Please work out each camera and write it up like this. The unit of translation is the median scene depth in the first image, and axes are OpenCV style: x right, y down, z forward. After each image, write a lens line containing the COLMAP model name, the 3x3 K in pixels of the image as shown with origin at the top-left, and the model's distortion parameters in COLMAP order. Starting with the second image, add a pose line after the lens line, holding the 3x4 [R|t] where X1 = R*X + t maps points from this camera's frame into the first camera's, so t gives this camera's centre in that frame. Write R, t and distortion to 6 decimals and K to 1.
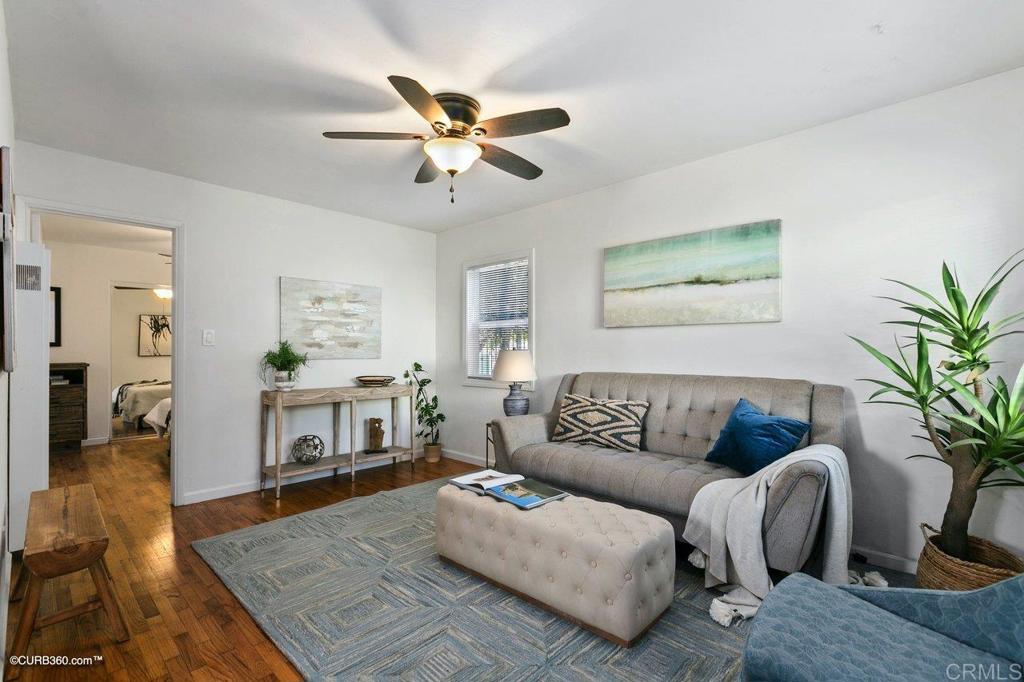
lens RADIAL K [[467.1, 0, 504.3], [0, 467.1, 344.6], [0, 0, 1]] dist [0.004442, 0.000879]
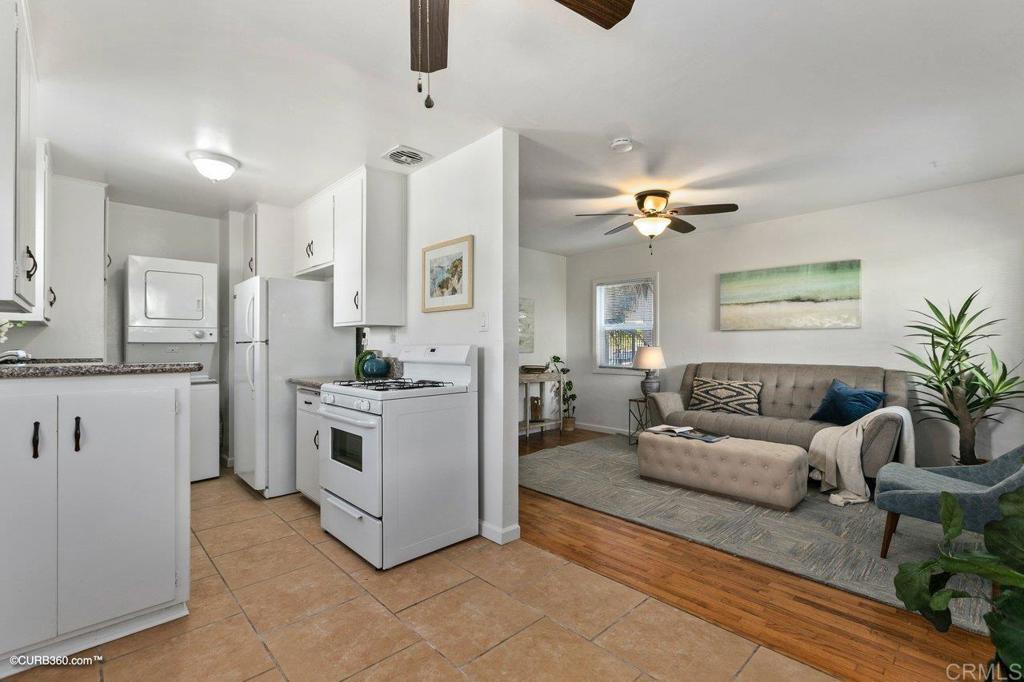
lens RADIAL K [[467.1, 0, 493.0], [0, 467.1, 339.6], [0, 0, 1]] dist [0.004442, 0.000879]
pose [[0.998751, -0.000263, -0.049963, -0.468340], [0.000277, 1.000000, 0.000265, -0.011721], [0.049963, -0.000279, 0.998751, -0.512429]]
